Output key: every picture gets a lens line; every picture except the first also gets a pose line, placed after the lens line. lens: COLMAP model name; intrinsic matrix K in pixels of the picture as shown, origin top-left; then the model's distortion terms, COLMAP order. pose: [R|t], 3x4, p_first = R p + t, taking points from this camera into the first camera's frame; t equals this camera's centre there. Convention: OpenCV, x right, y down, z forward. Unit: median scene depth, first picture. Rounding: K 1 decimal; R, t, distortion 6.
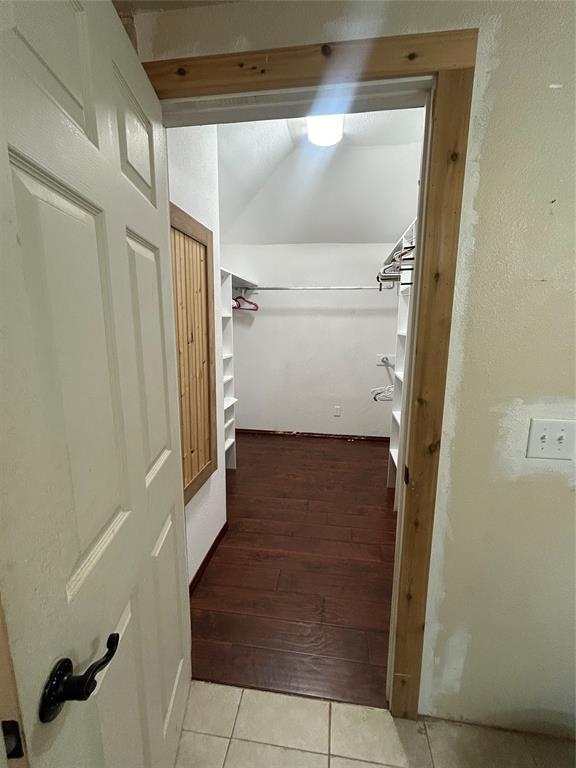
lens RADIAL K [[343.0, 0, 289.4], [0, 343.0, 384.1], [0, 0, 1]] dist [0.000087, 0.000436]
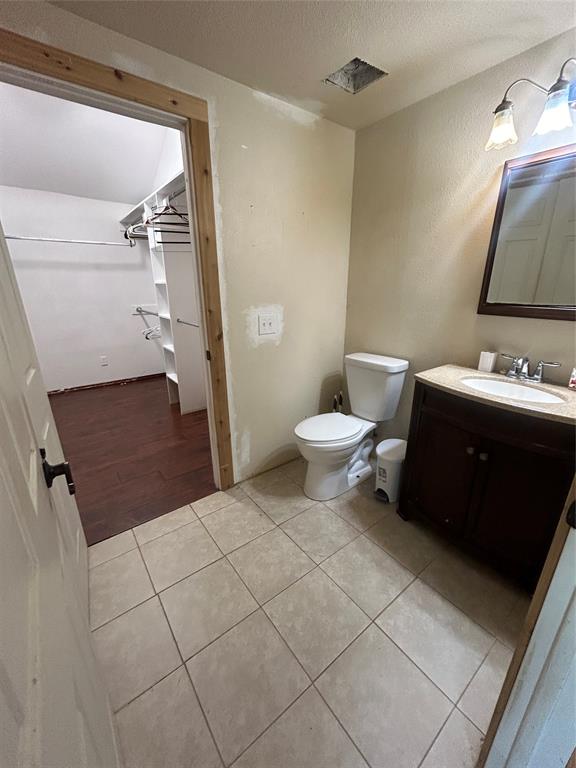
lens RADIAL K [[308.6, 0, 287.3], [0, 308.6, 383.4], [0, 0, 1]] dist [-0.000757, 0.000264]
pose [[0.702742, -0.231833, 0.672613, -0.450199], [0.137417, 0.971845, 0.191399, 0.142073], [-0.698048, -0.042076, 0.714814, -0.410834]]
